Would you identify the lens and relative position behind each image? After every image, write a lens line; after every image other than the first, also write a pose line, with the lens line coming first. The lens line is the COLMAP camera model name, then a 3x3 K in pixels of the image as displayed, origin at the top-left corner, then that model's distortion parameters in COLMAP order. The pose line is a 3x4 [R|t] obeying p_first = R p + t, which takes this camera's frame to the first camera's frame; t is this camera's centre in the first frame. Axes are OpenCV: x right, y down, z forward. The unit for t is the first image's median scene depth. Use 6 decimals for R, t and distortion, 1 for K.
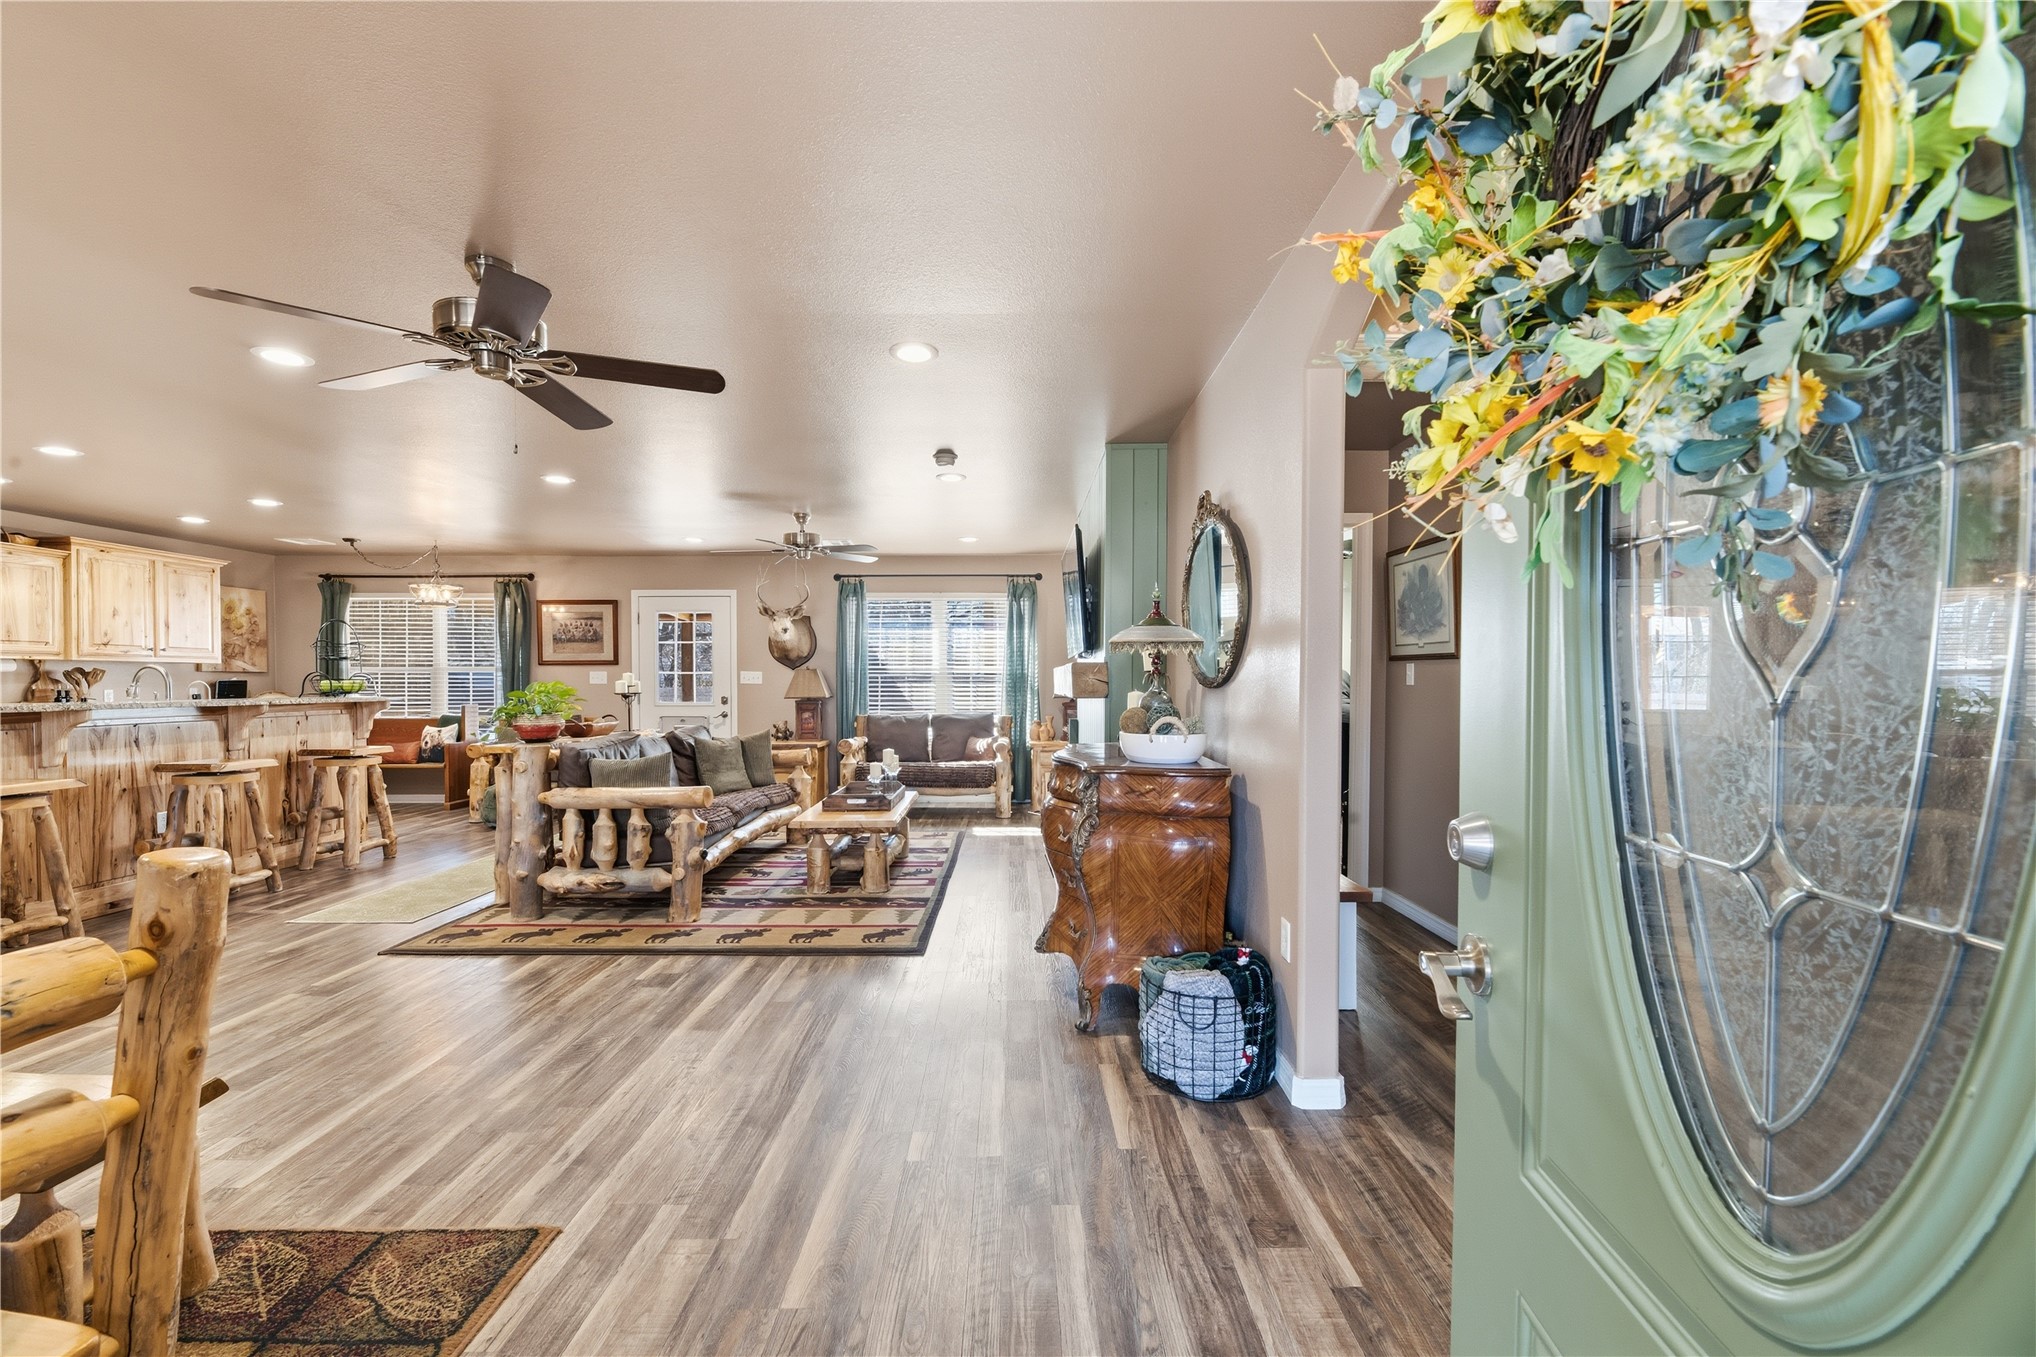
lens RADIAL K [[828.4, 0, 1018.0], [0, 828.4, 678.5], [0, 0, 1]] dist [-0.002334, -0.000387]
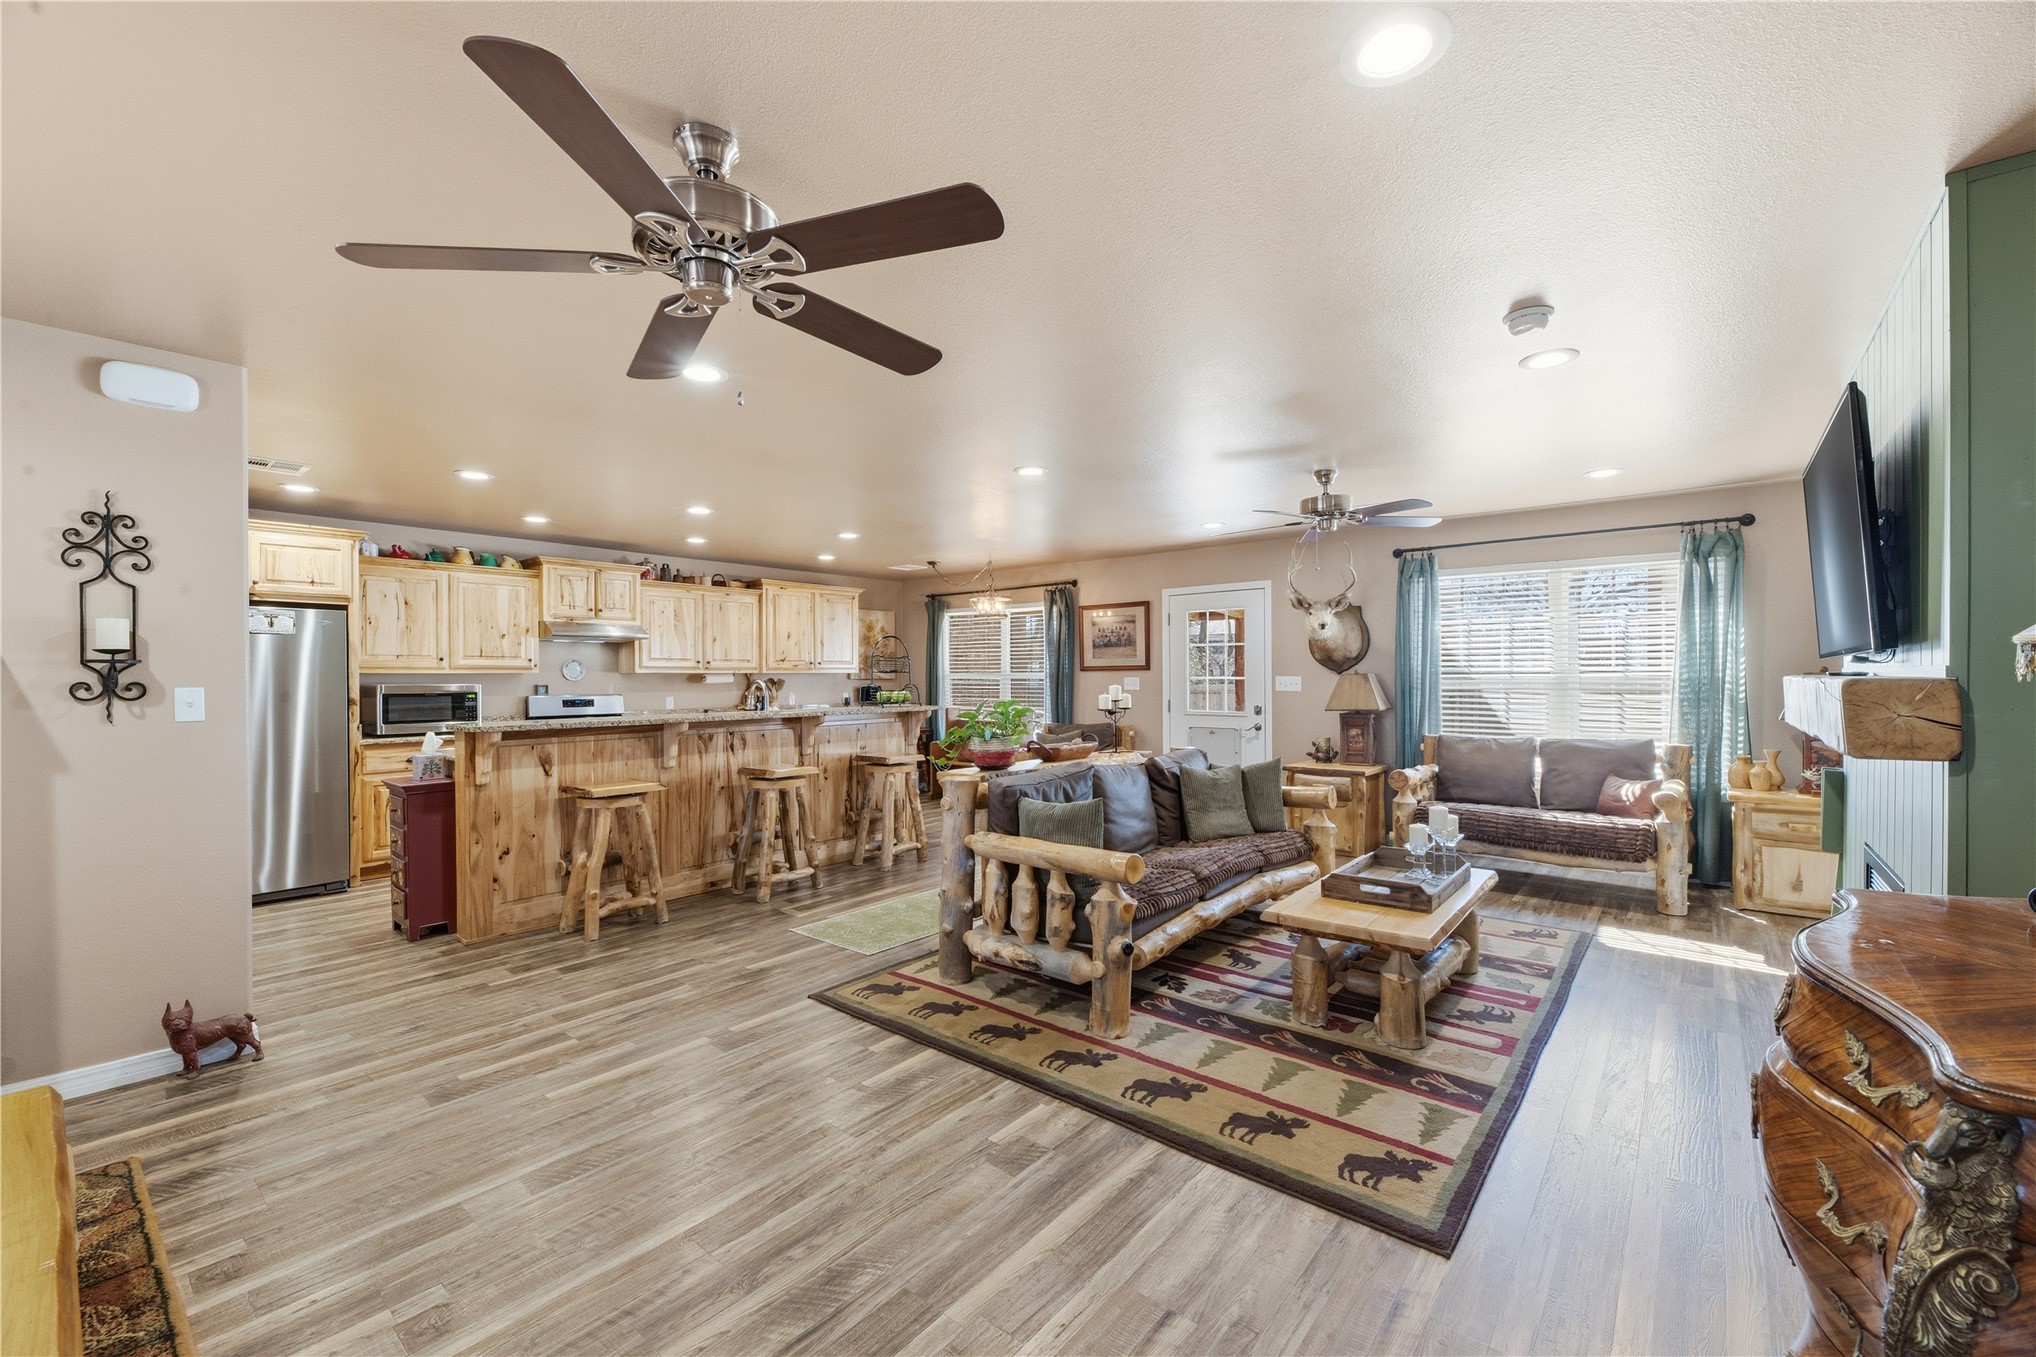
lens RADIAL K [[818.5, 0, 1023.8], [0, 818.5, 677.3], [0, 0, 1]] dist [-0.000329, -0.000139]
pose [[0.765047, -0.002396, -0.643970, 0.007844], [0.007702, 0.999956, 0.005430, -0.021602], [0.643928, -0.009114, 0.765031, 0.301744]]
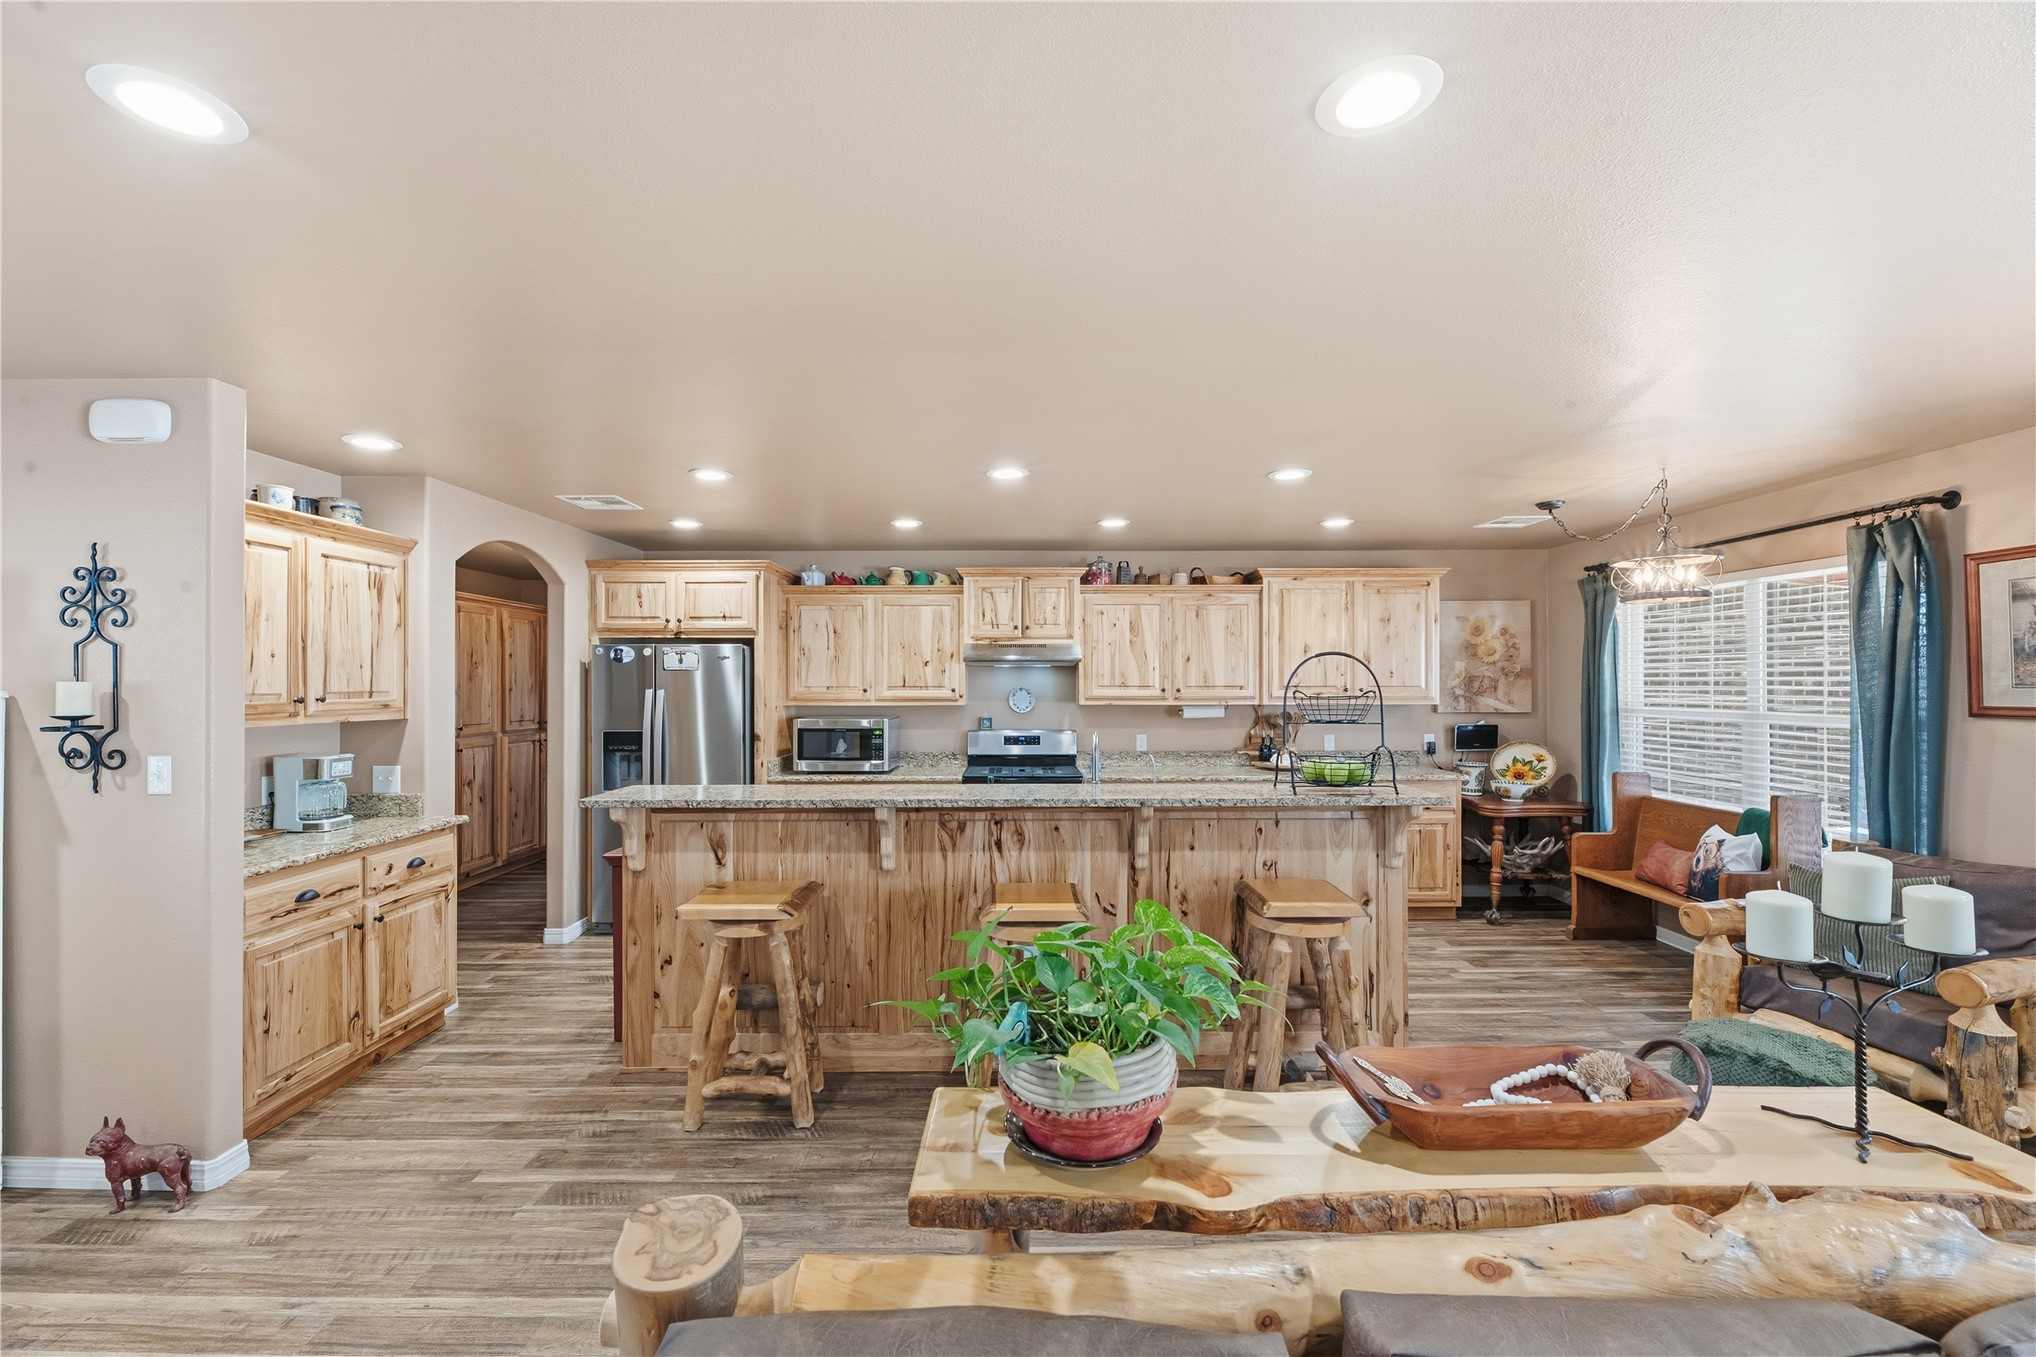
lens RADIAL K [[825.8, 0, 1027.3], [0, 825.8, 677.9], [0, 0, 1]] dist [-0.000330, -0.000041]
pose [[-0.009537, -0.005599, -0.999939, -0.271406], [0.005626, 0.999968, -0.005653, -0.053808], [0.999939, -0.005679, -0.009505, 0.836663]]
